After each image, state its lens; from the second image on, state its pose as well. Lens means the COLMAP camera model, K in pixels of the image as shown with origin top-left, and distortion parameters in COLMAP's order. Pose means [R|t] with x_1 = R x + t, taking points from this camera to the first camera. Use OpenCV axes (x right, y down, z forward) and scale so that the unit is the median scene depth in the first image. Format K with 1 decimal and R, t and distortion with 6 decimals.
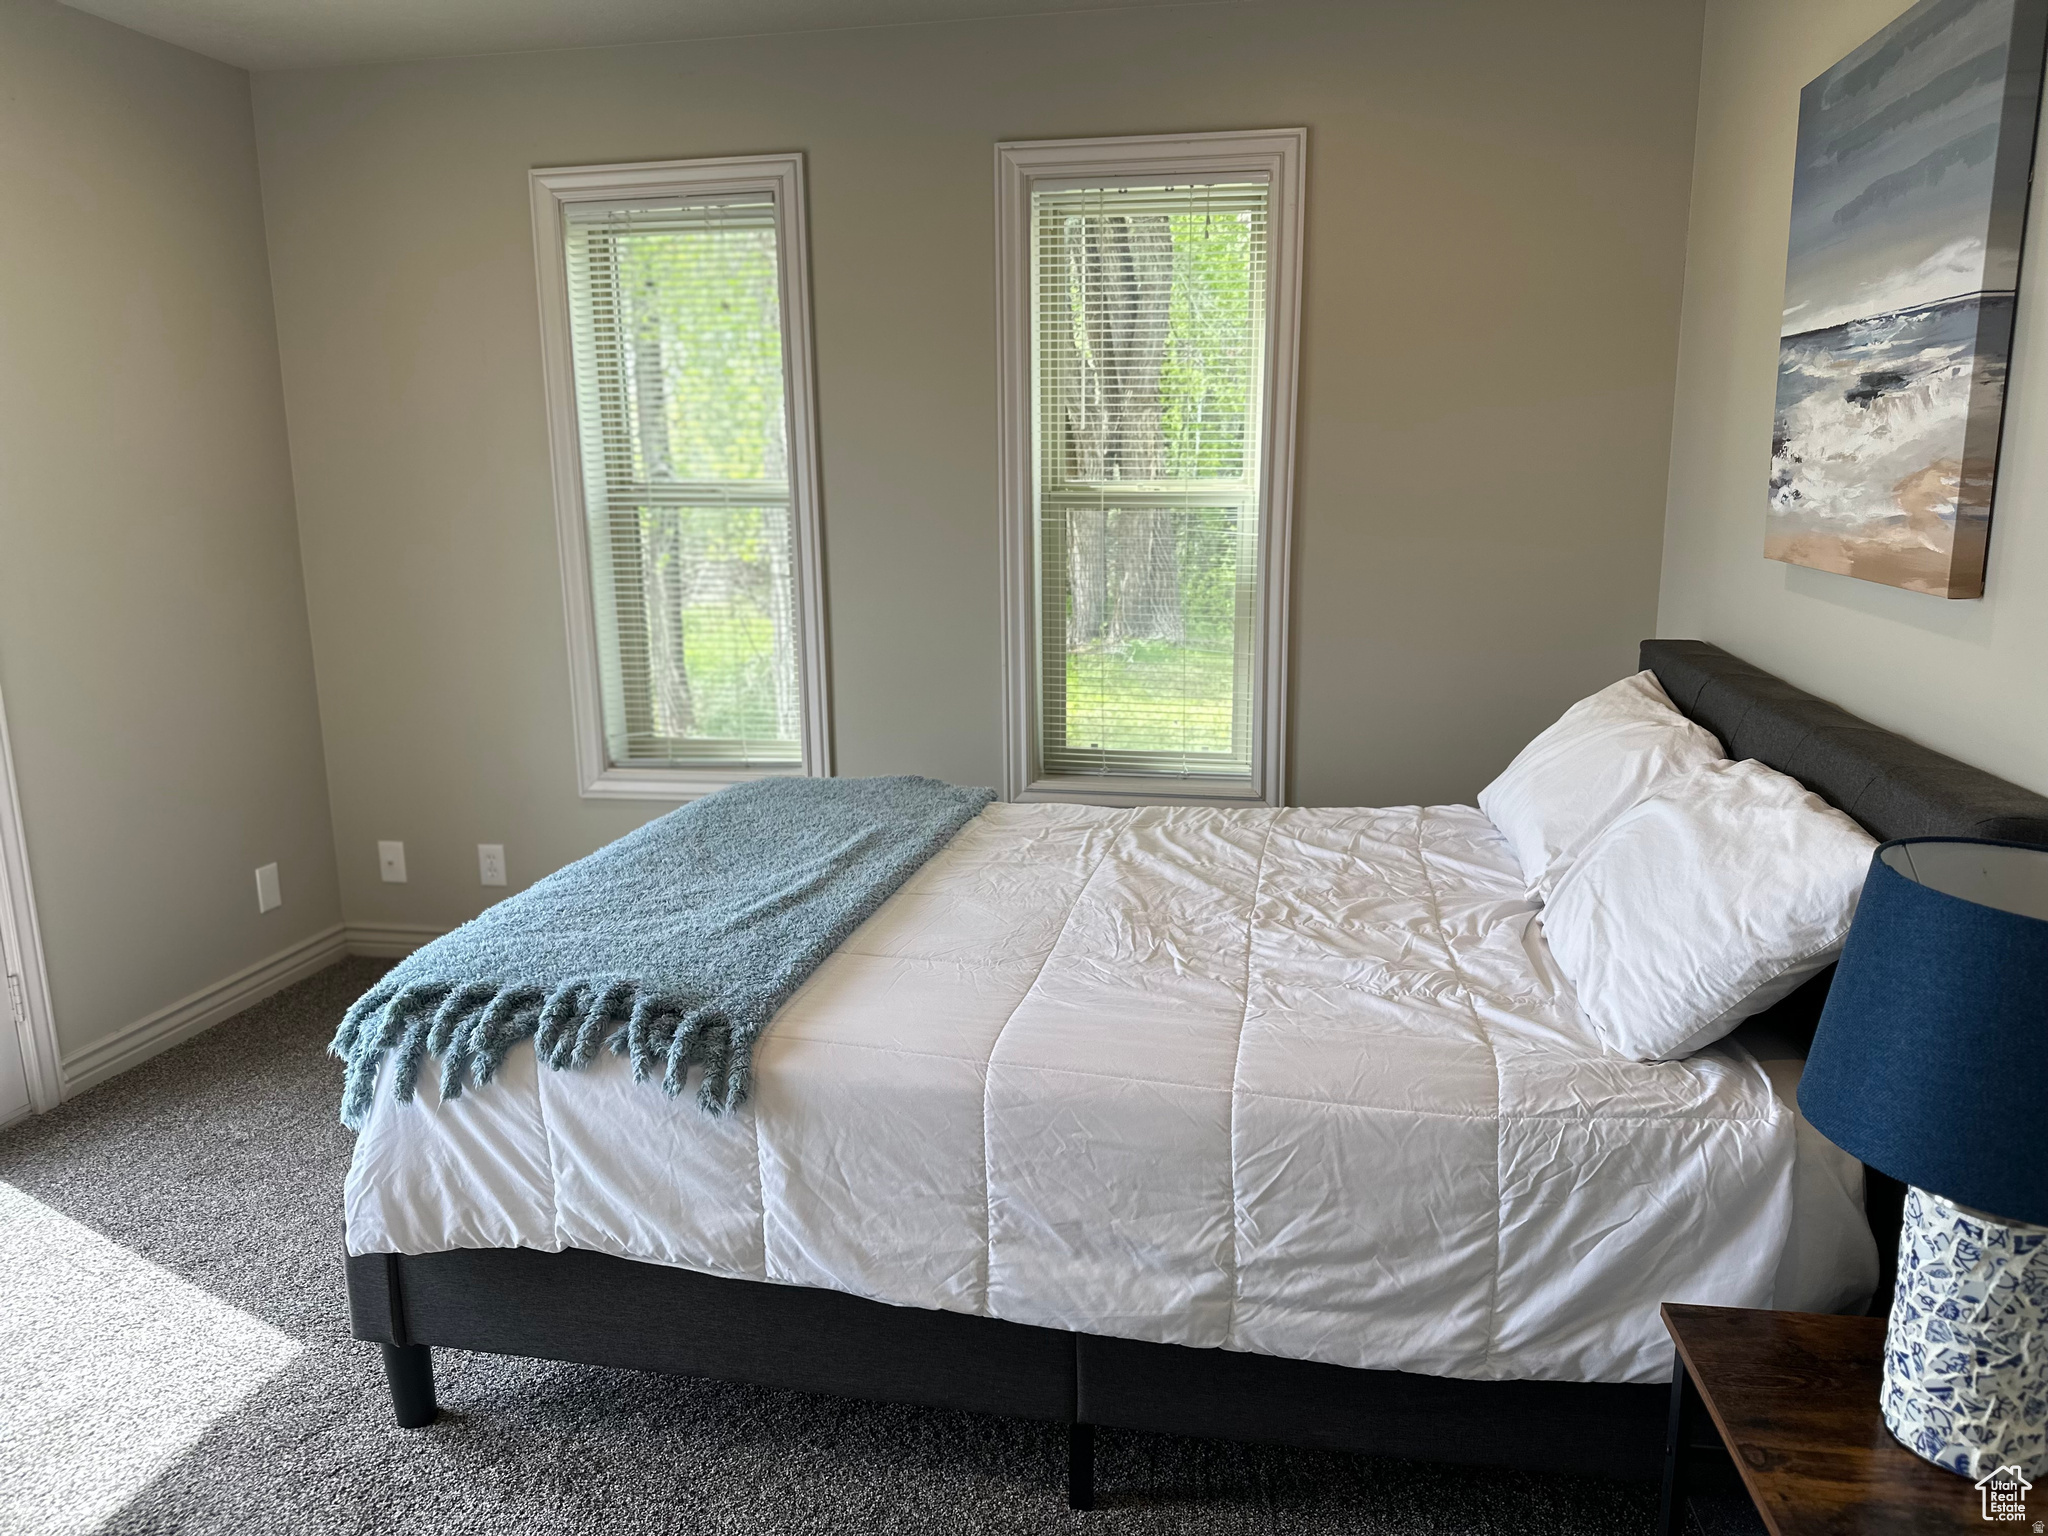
lens RADIAL K [[1448.1, 0, 1027.8], [0, 1448.1, 752.1], [0, 0, 1]] dist [0.025159, -0.044177]
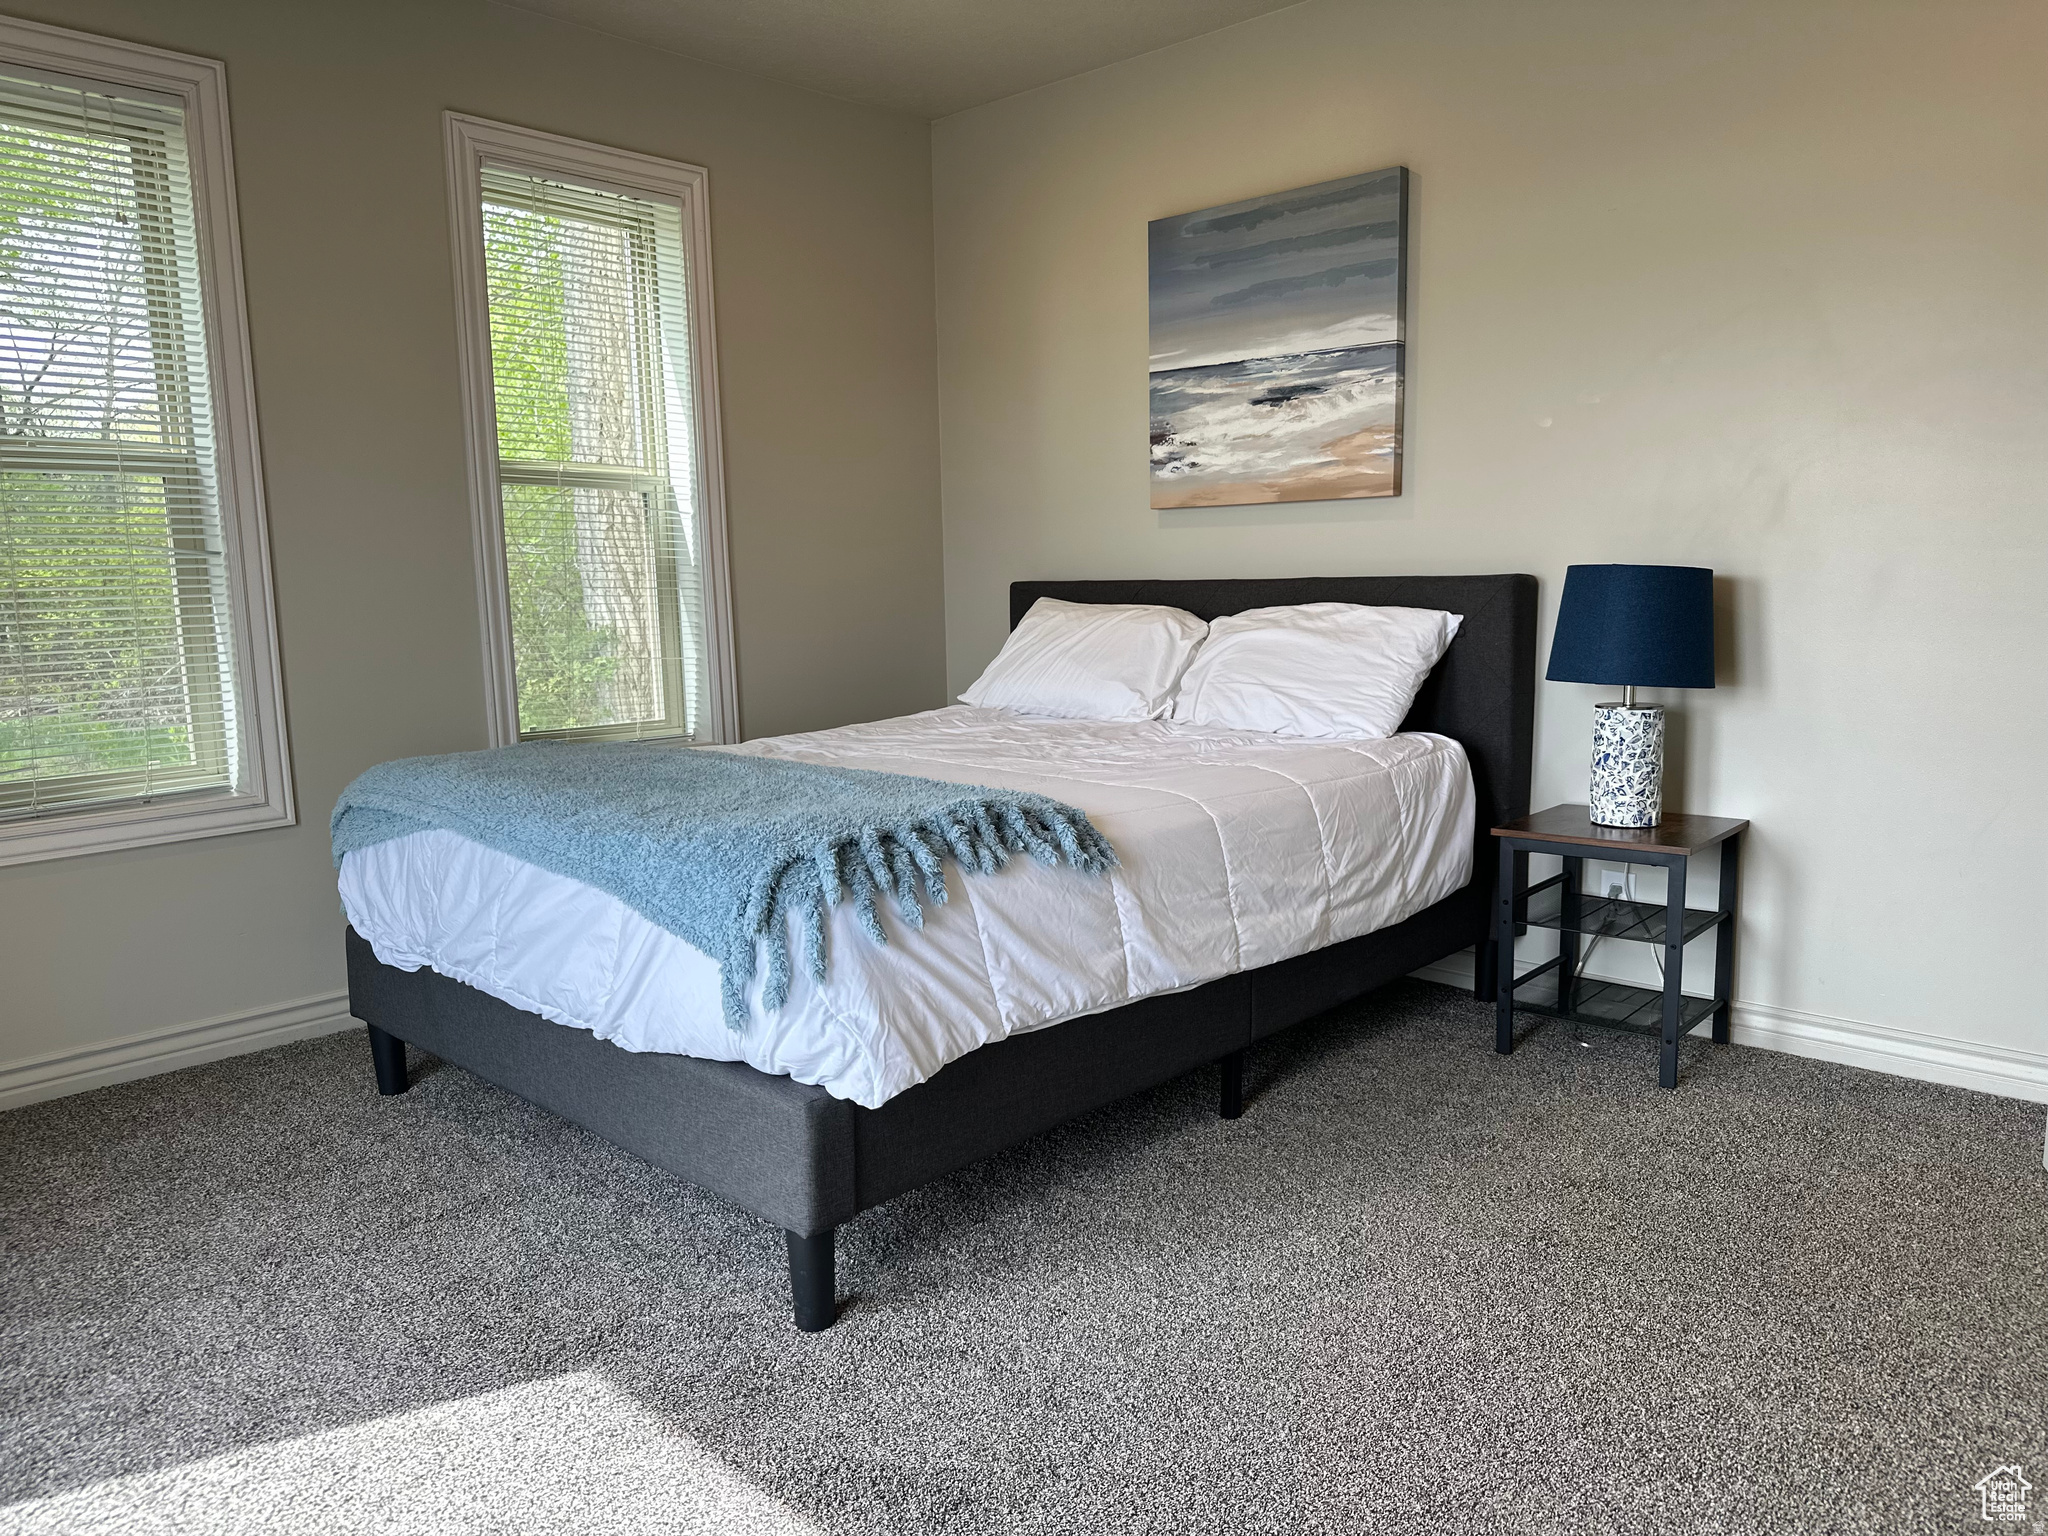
lens RADIAL K [[1424.2, 0, 1028.6], [0, 1424.2, 767.7], [0, 0, 1]] dist [0.086158, -0.122251]
pose [[0.541838, -0.117766, 0.832191, -1.273480], [0.177071, 0.983907, 0.023946, 0.121384], [-0.821619, 0.134382, 0.553971, 0.365728]]
